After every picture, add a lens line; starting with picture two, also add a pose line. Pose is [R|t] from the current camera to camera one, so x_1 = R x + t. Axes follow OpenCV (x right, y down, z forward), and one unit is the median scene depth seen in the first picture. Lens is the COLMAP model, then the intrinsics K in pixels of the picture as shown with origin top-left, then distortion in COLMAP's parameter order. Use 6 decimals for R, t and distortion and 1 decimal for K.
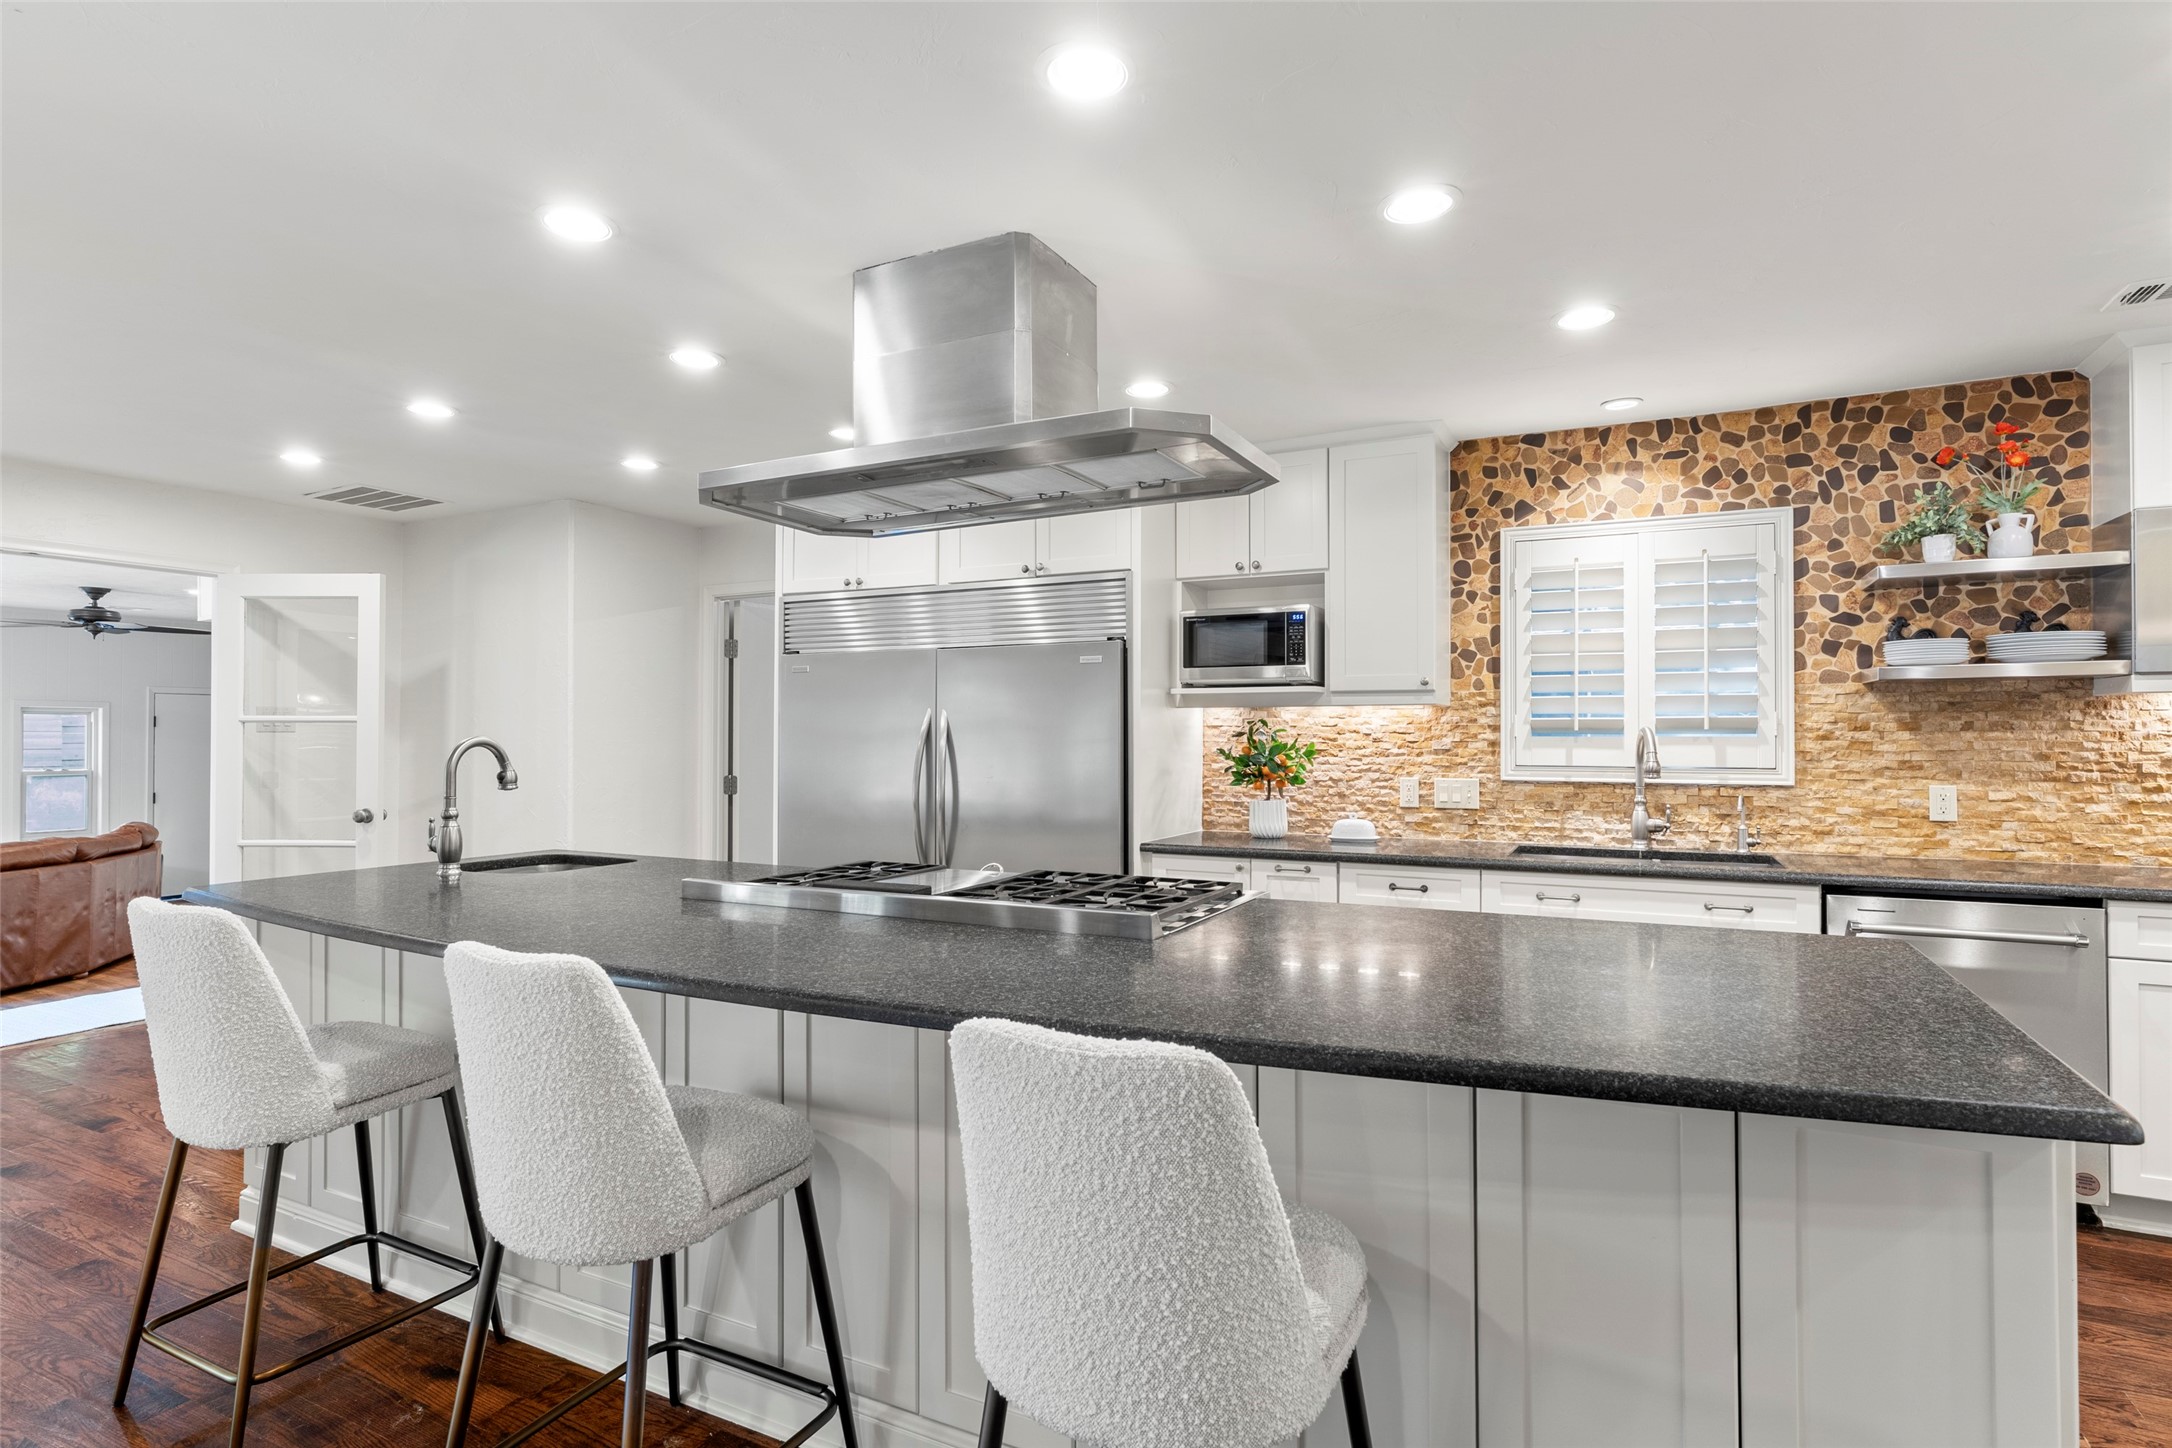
lens RADIAL K [[1108.9, 0, 1086.0], [0, 1108.9, 724.0], [0, 0, 1]] dist [0.003117, 0.000792]
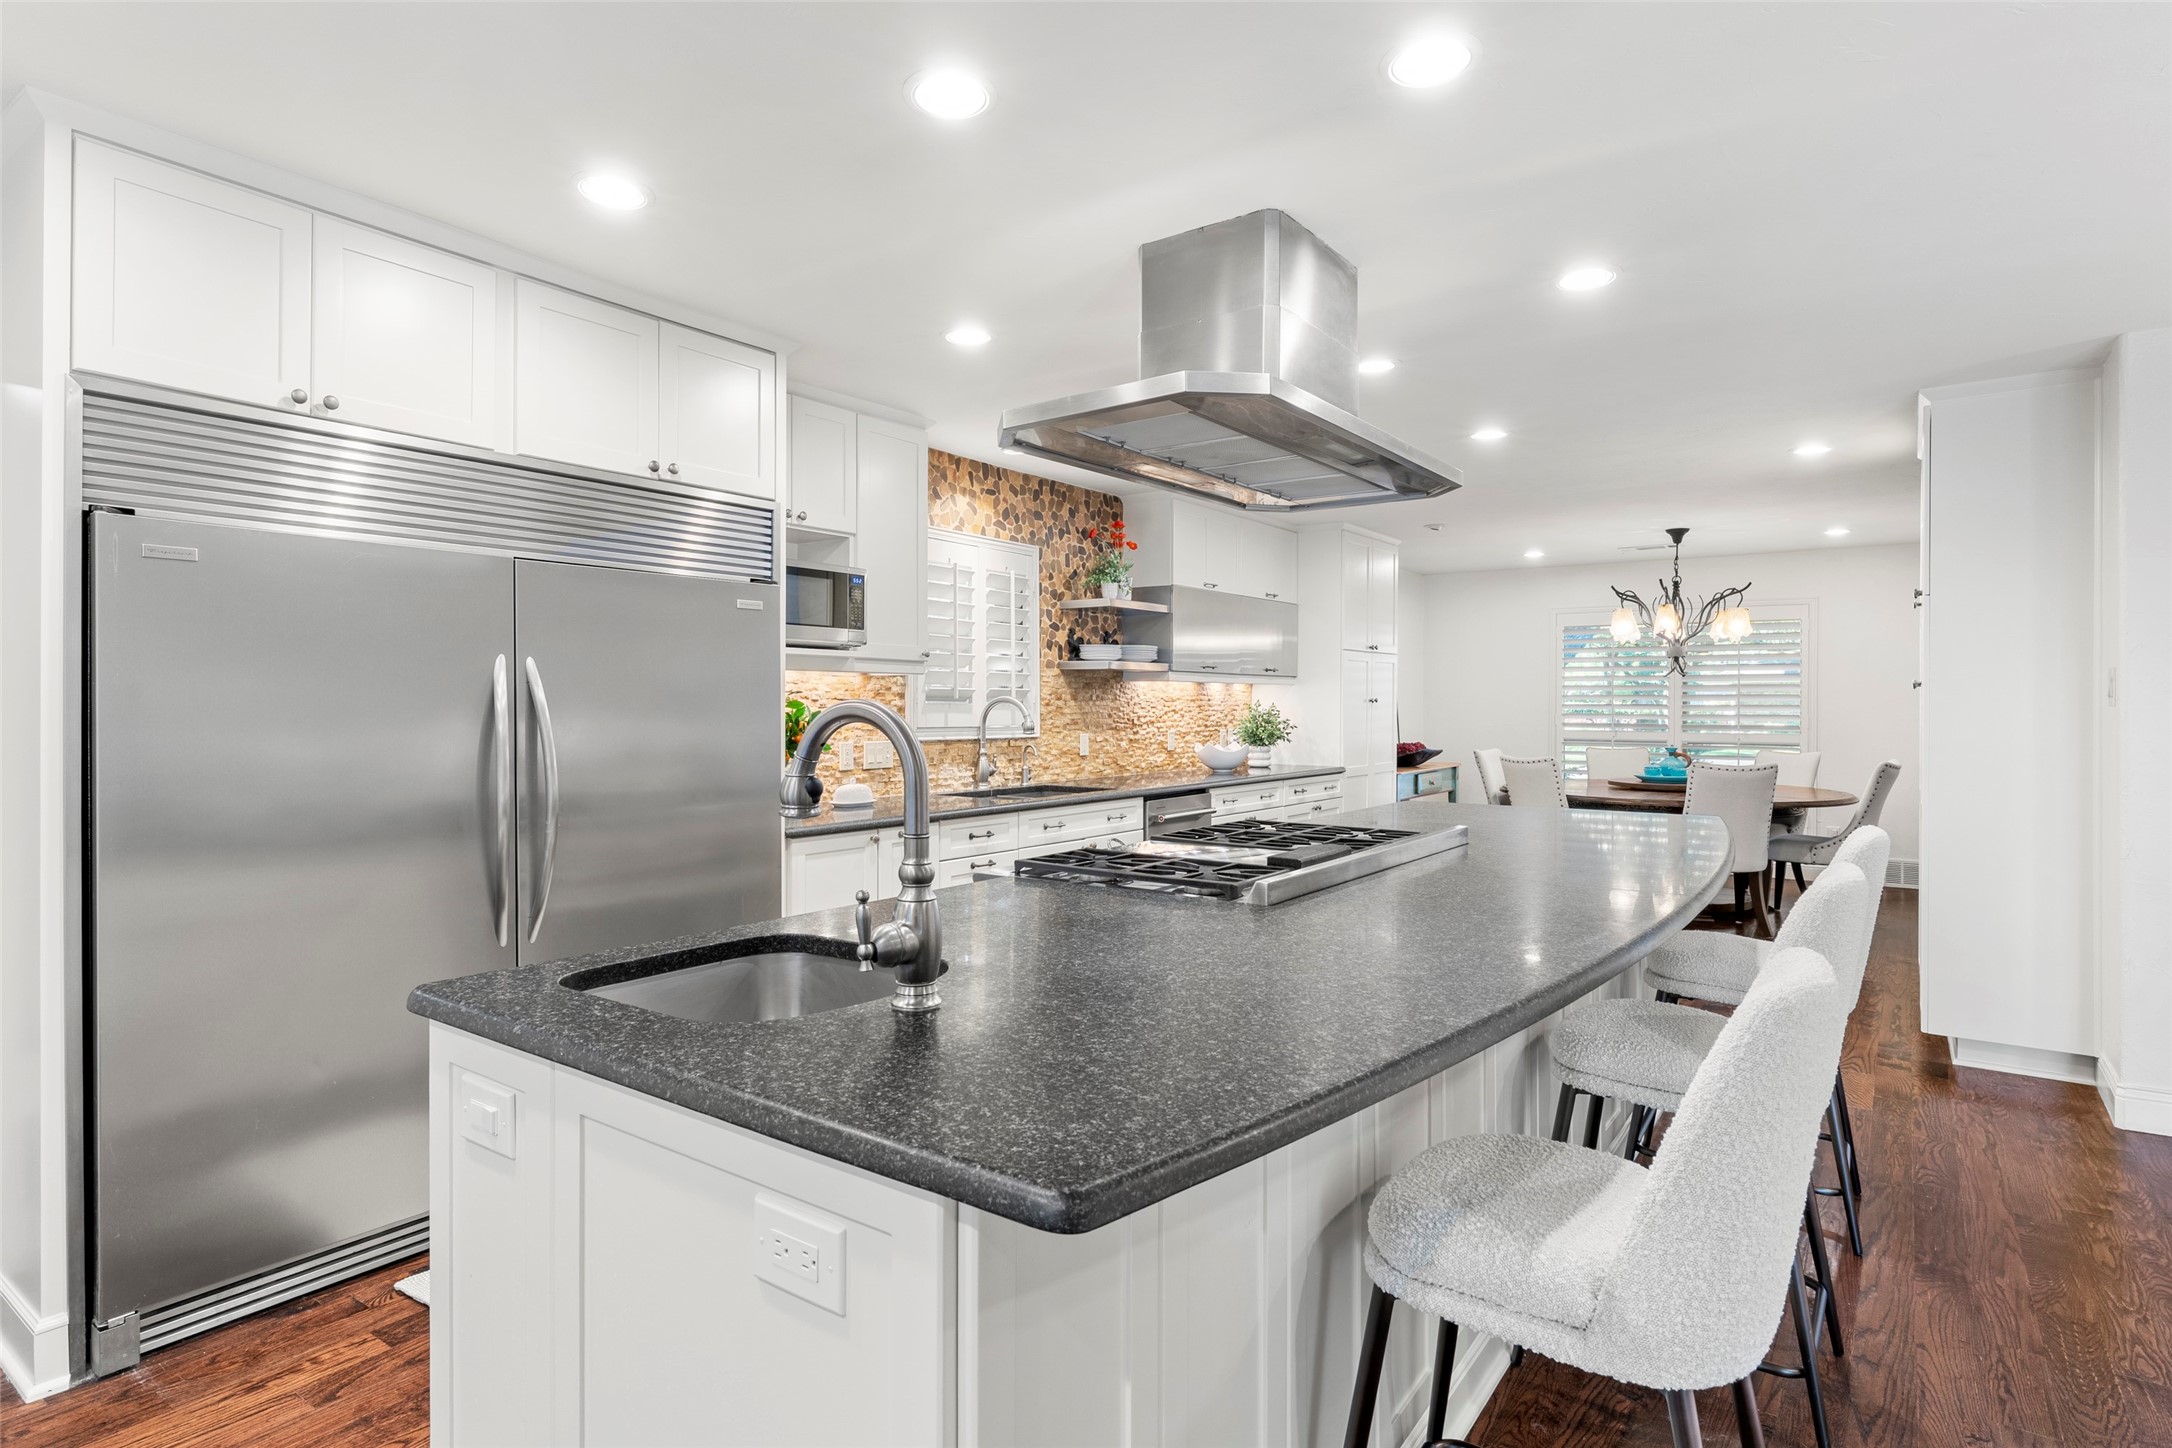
lens RADIAL K [[1155.3, 0, 1087.4], [0, 1155.3, 710.4], [0, 0, 1]] dist [0.001921, 0.000813]
pose [[0.153844, -0.004607, 0.988084, -0.846789], [-0.015218, 0.999859, 0.007031, 0.008349], [-0.987978, -0.016119, 0.153753, 0.686396]]
